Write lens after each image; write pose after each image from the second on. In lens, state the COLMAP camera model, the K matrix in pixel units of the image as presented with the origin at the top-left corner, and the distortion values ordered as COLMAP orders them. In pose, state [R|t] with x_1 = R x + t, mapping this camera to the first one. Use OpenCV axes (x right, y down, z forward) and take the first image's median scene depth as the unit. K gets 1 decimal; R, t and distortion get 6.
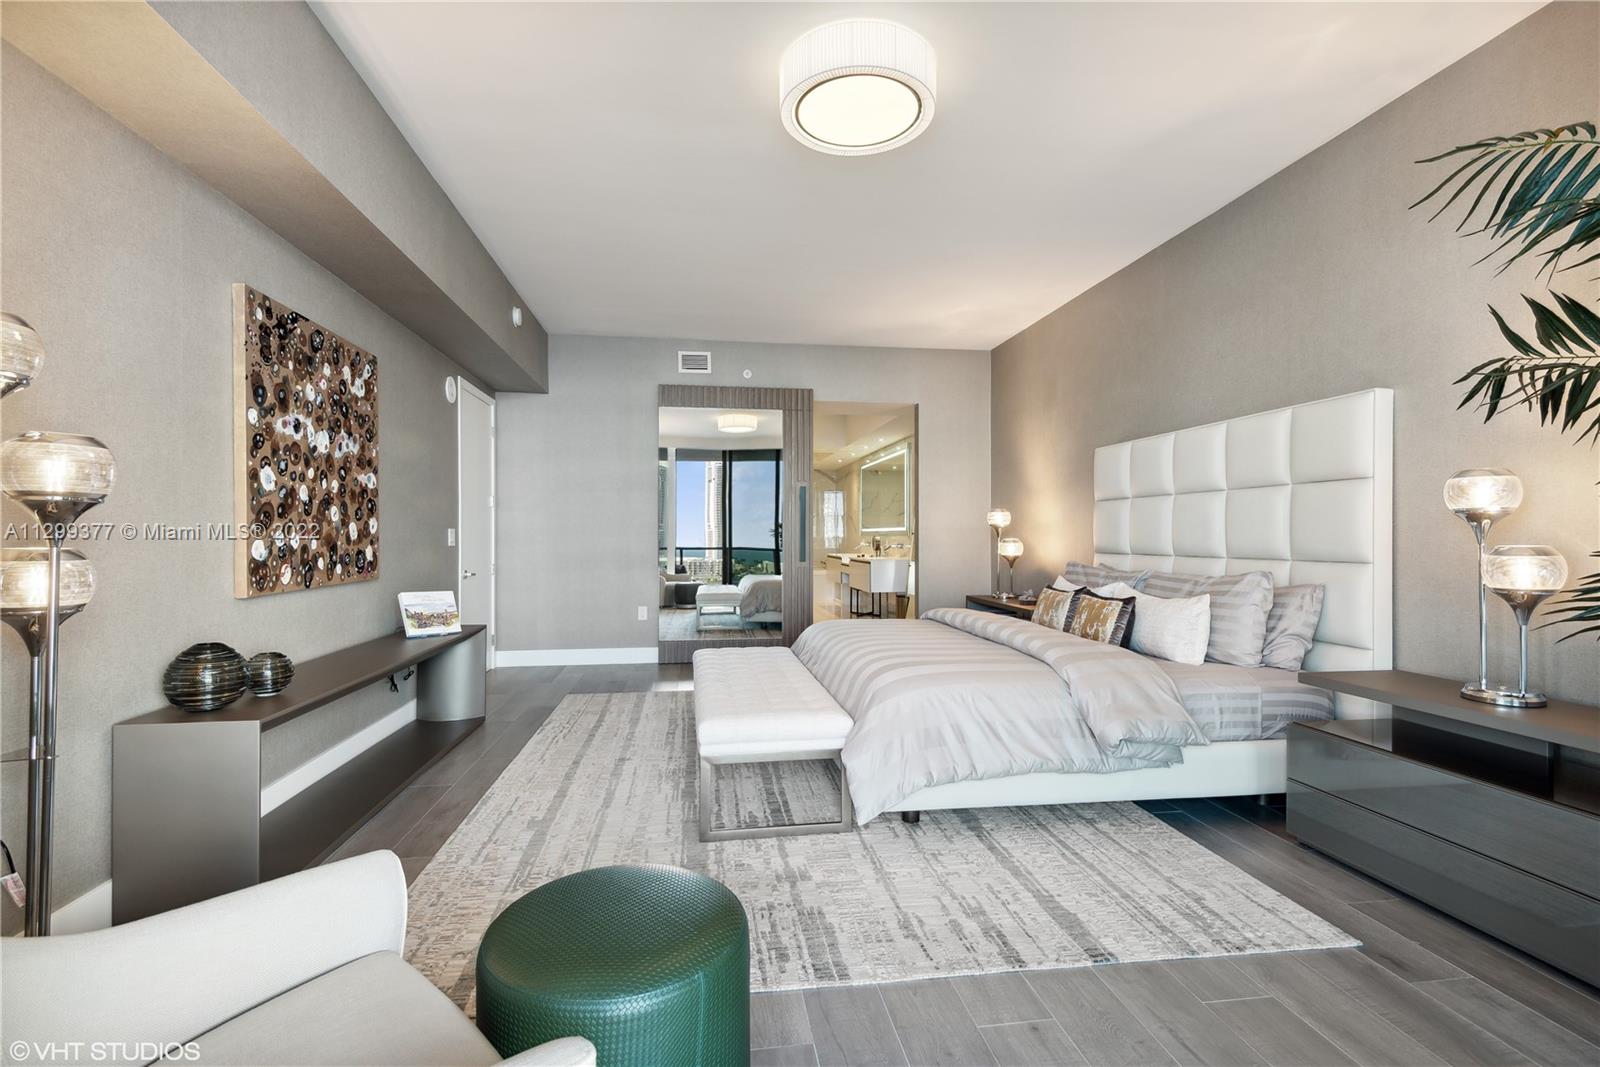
lens RADIAL K [[736.8, 0, 801.6], [0, 736.8, 533.6], [0, 0, 1]] dist [0.014005, -0.005305]
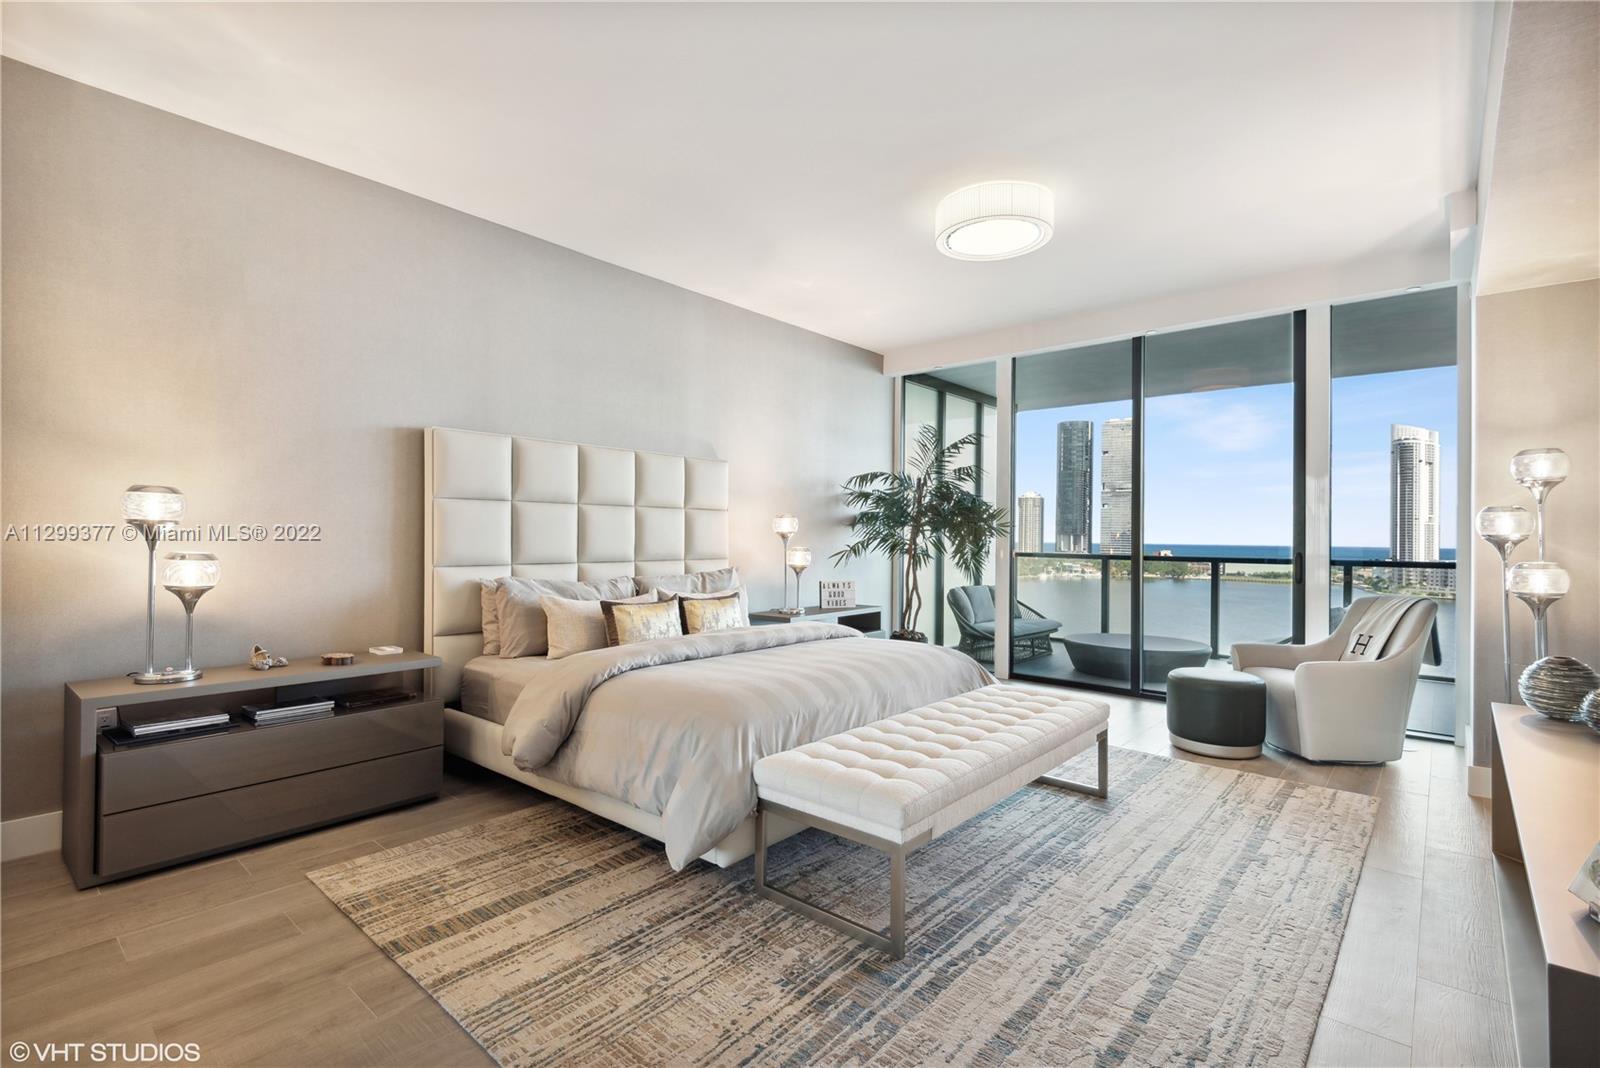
lens RADIAL K [[736.8, 0, 785.2], [0, 736.8, 534.5], [0, 0, 1]] dist [0.014005, -0.005305]
pose [[-0.637353, -0.008675, 0.770524, -0.685616], [-0.015414, 0.999880, -0.001492, -0.020819], [-0.770418, -0.012828, -0.637410, 2.032424]]
